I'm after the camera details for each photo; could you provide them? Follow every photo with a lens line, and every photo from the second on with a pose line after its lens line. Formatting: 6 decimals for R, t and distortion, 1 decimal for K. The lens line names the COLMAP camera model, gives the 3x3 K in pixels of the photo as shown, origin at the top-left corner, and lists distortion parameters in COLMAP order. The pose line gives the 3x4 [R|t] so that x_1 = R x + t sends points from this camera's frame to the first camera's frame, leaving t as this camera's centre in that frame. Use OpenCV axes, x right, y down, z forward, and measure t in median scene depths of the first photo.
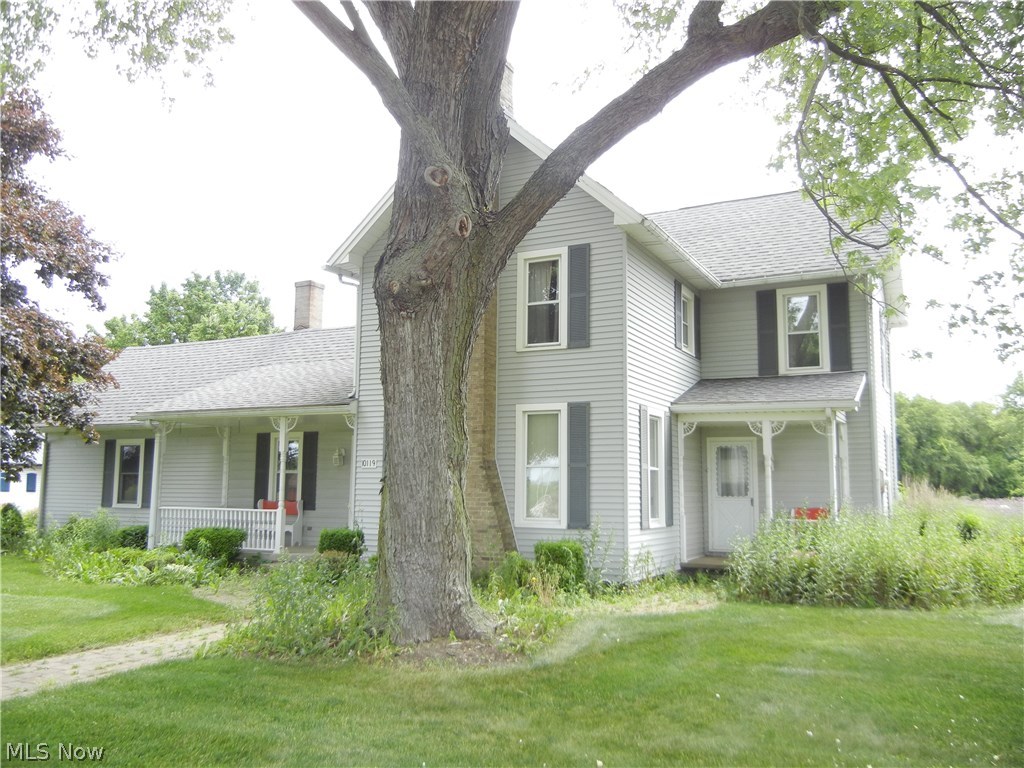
lens RADIAL K [[886.6, 0, 513.3], [0, 886.6, 391.0], [0, 0, 1]] dist [-0.019933, -0.008023]
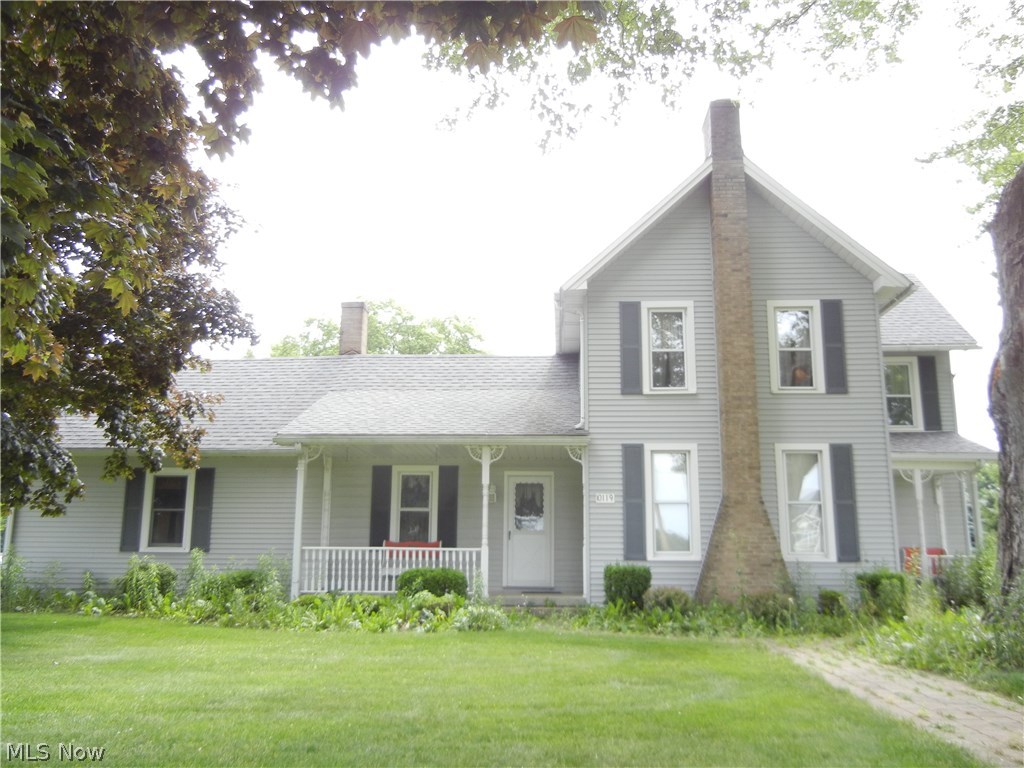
lens RADIAL K [[886.6, 0, 512.9], [0, 886.6, 381.7], [0, 0, 1]] dist [-0.019933, -0.008023]
pose [[0.912487, 0.079572, 0.401293, -0.636102], [-0.045825, 0.994609, -0.093020, 0.048926], [-0.406532, 0.066491, 0.911214, 0.154161]]
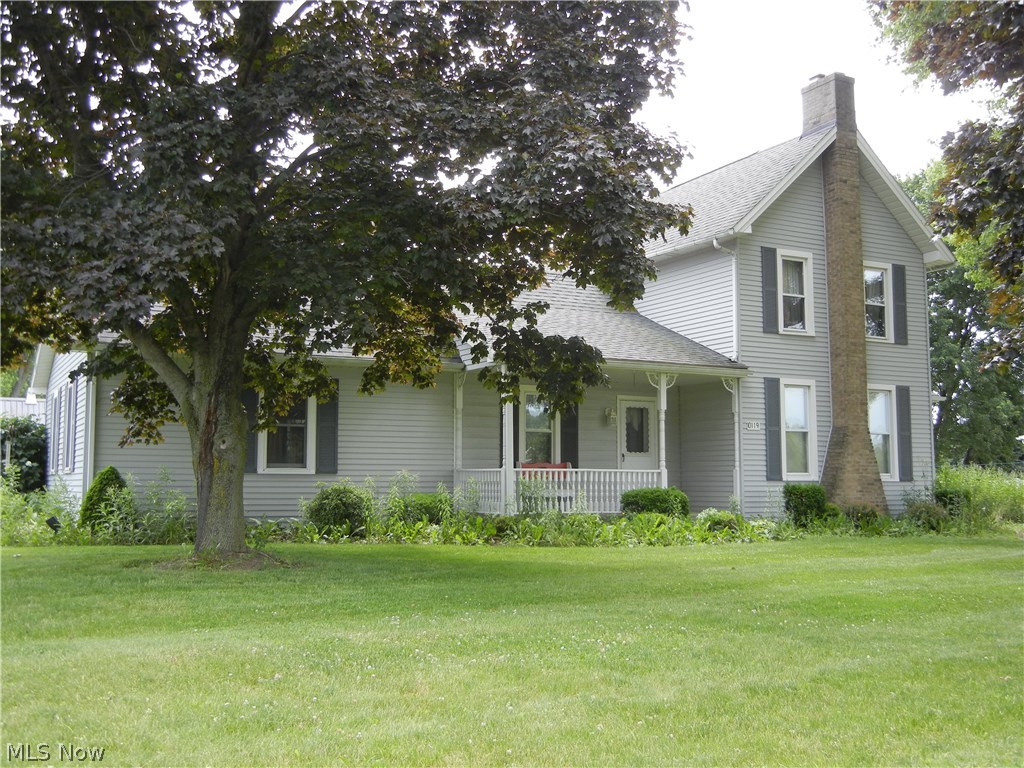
lens RADIAL K [[1072.1, 0, 508.6], [0, 1072.1, 380.0], [0, 0, 1]] dist [-0.030508, 0.000000]
pose [[0.578042, 0.071353, 0.812881, -1.357159], [-0.091006, 0.995592, -0.022676, 0.081529], [-0.810916, -0.060869, 0.581988, 0.482283]]
